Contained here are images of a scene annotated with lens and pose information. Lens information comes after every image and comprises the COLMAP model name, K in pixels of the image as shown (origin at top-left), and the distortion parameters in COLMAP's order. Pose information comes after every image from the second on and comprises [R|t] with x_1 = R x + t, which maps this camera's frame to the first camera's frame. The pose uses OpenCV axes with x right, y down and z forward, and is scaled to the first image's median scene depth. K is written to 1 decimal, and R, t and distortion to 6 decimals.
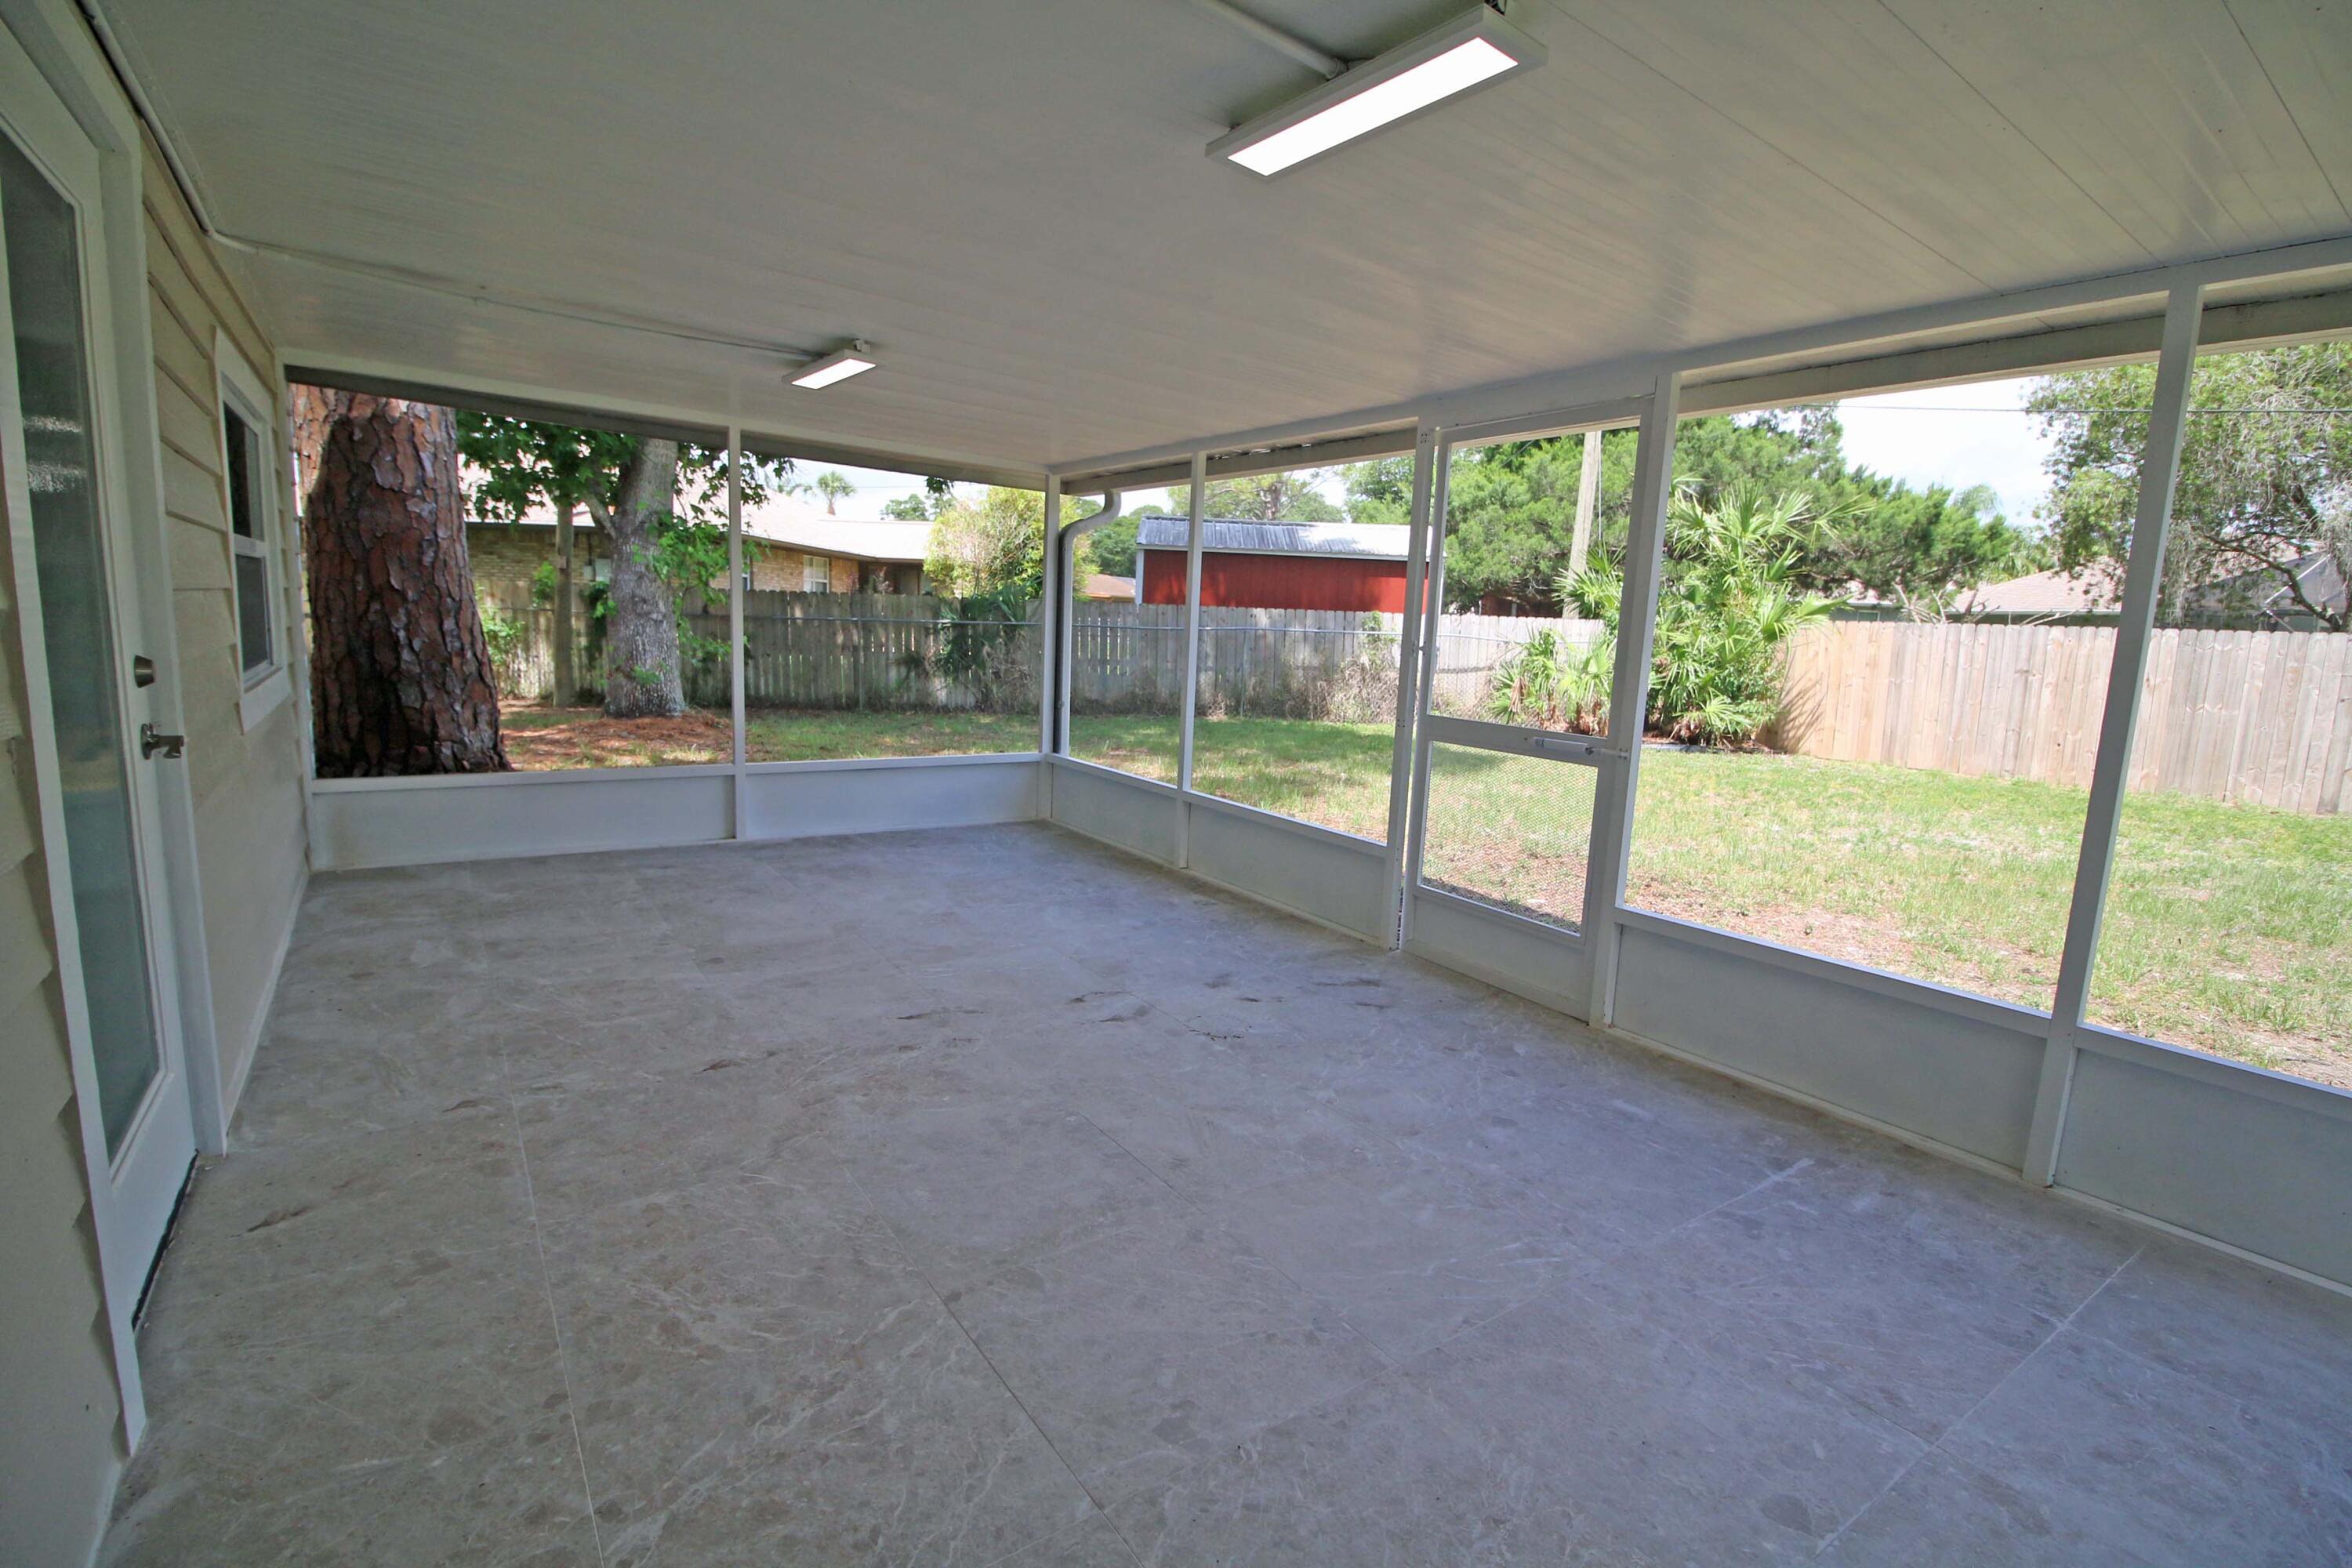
lens RADIAL K [[1074.2, 0, 1176.0], [0, 1074.2, 784.0], [0, 0, 1]] dist [-0.000917, -0.000261]
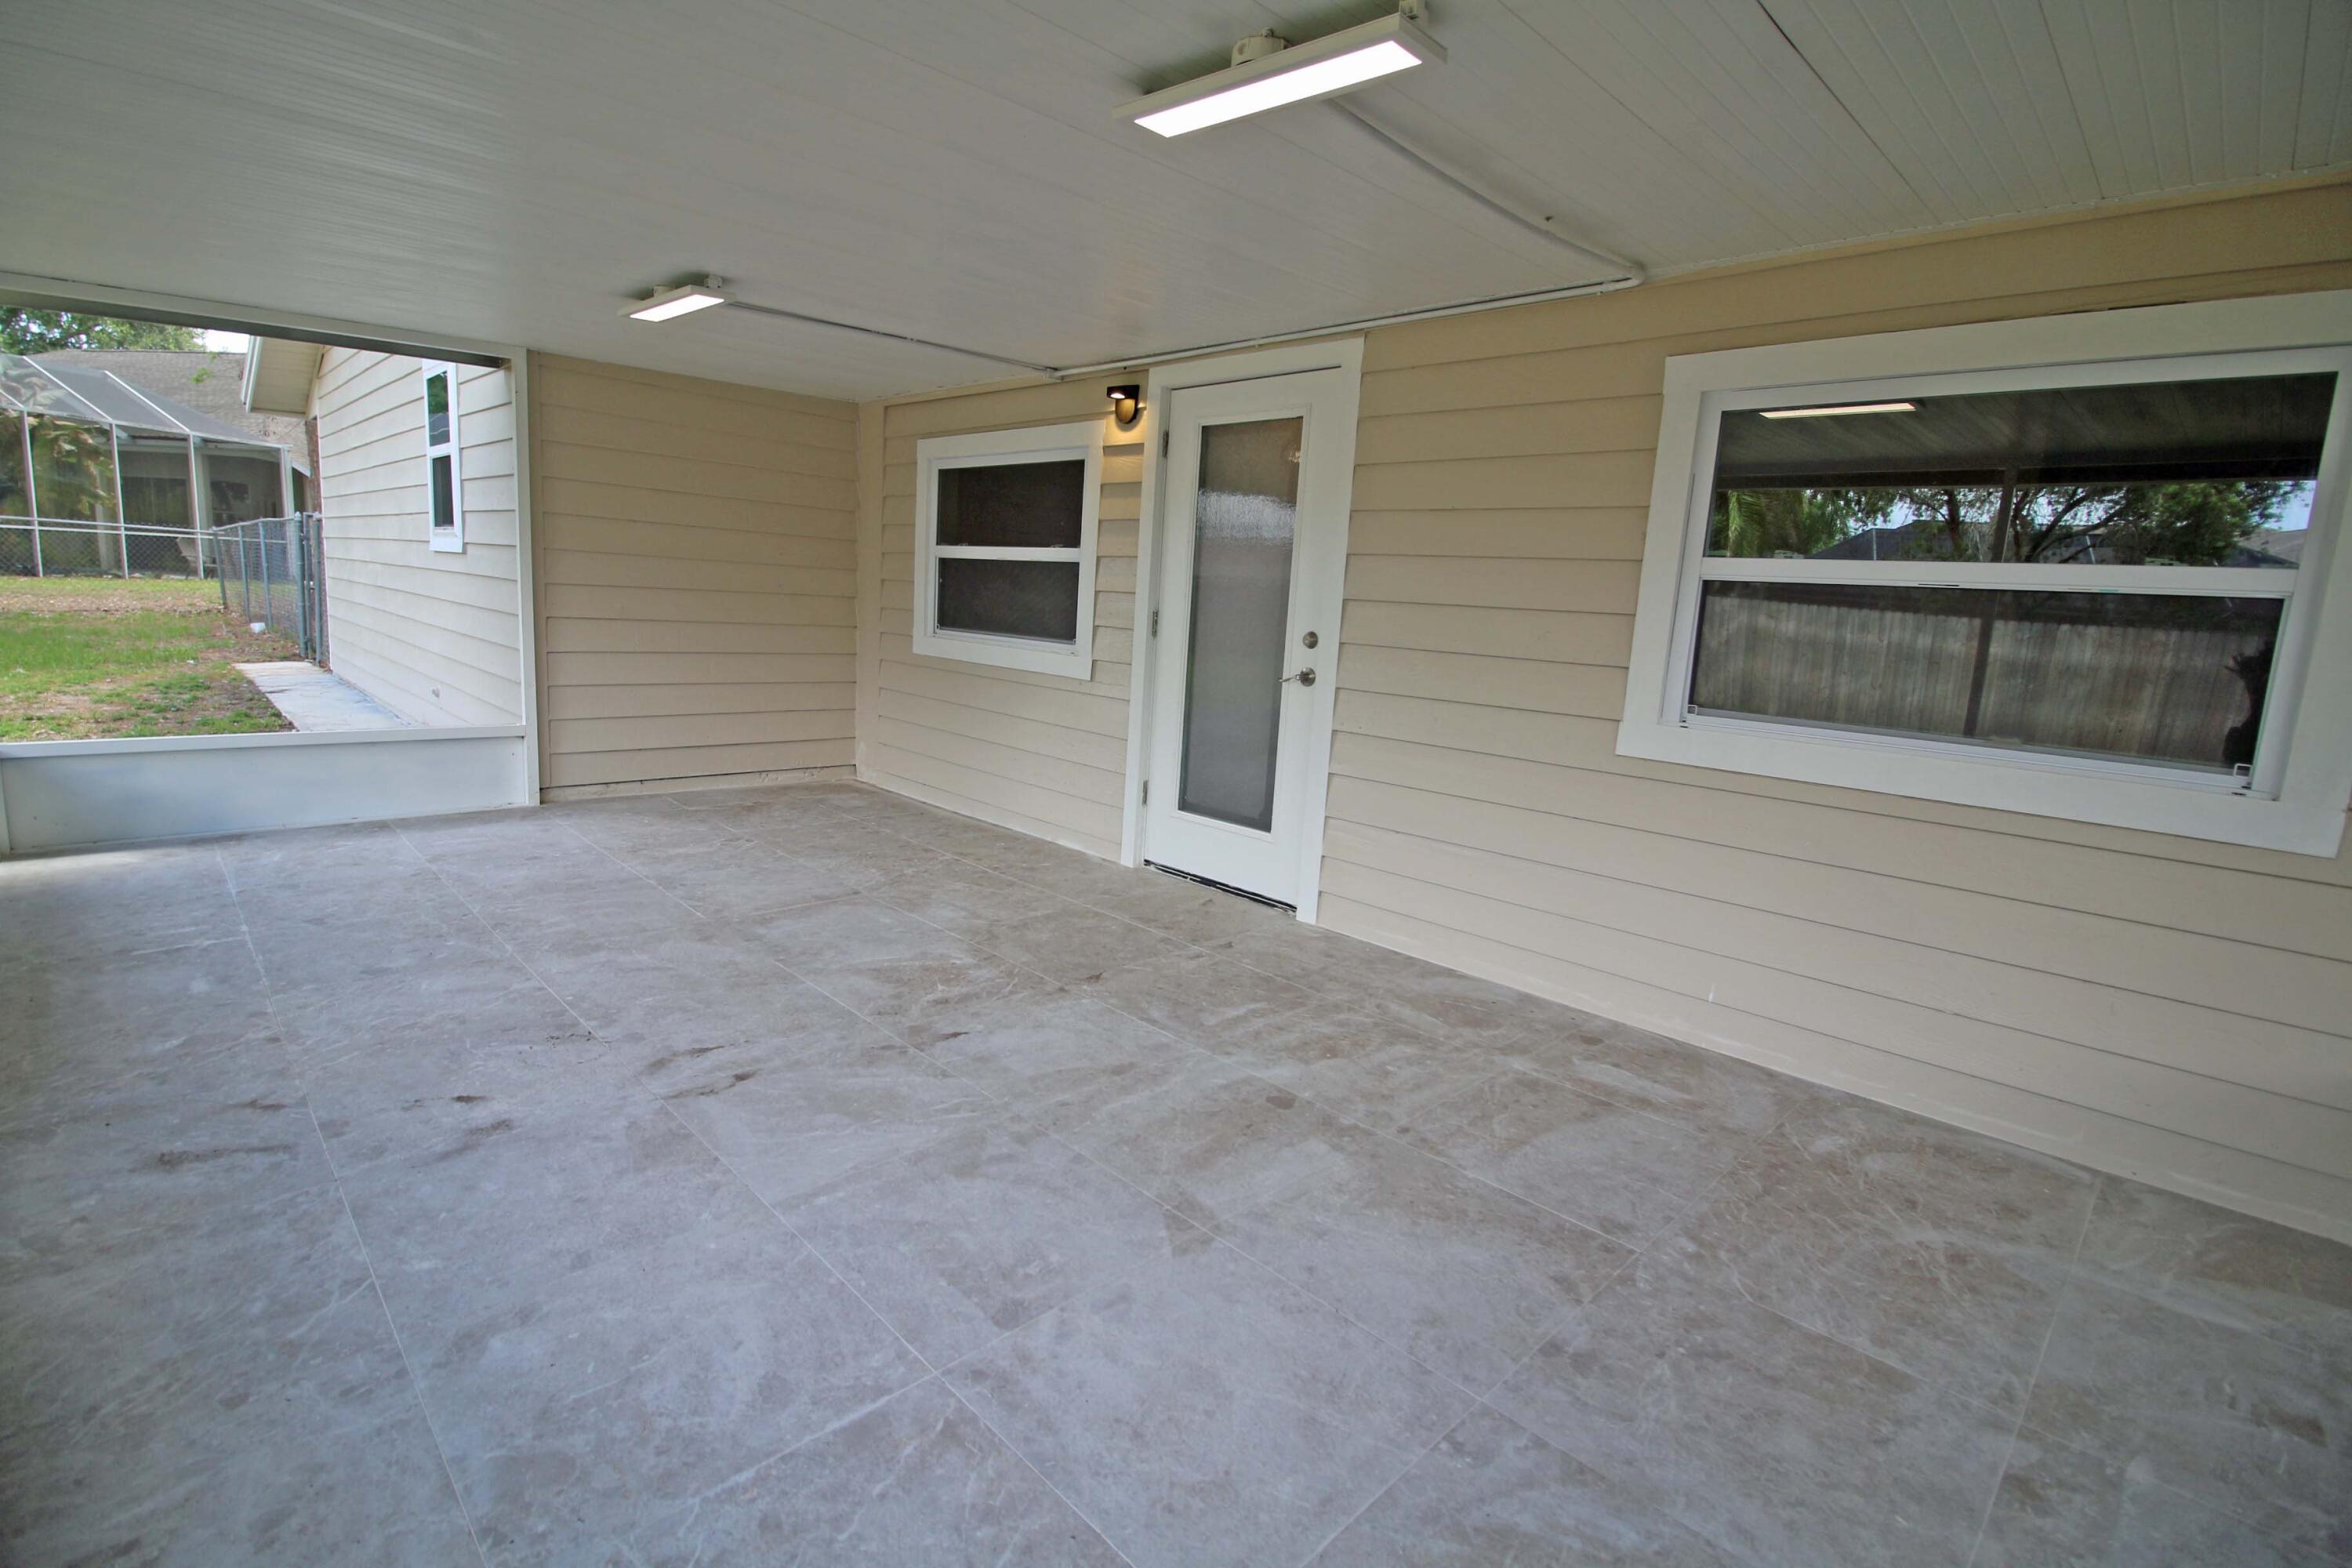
lens RADIAL K [[1122.6, 0, 1176.0], [0, 1122.6, 784.0], [0, 0, 1]] dist [0.000764, -0.013127]
pose [[-0.982198, -0.071991, -0.173503, -0.247716], [-0.122907, 0.944790, 0.303752, -0.269625], [0.142057, 0.319669, -0.936820, 1.790875]]
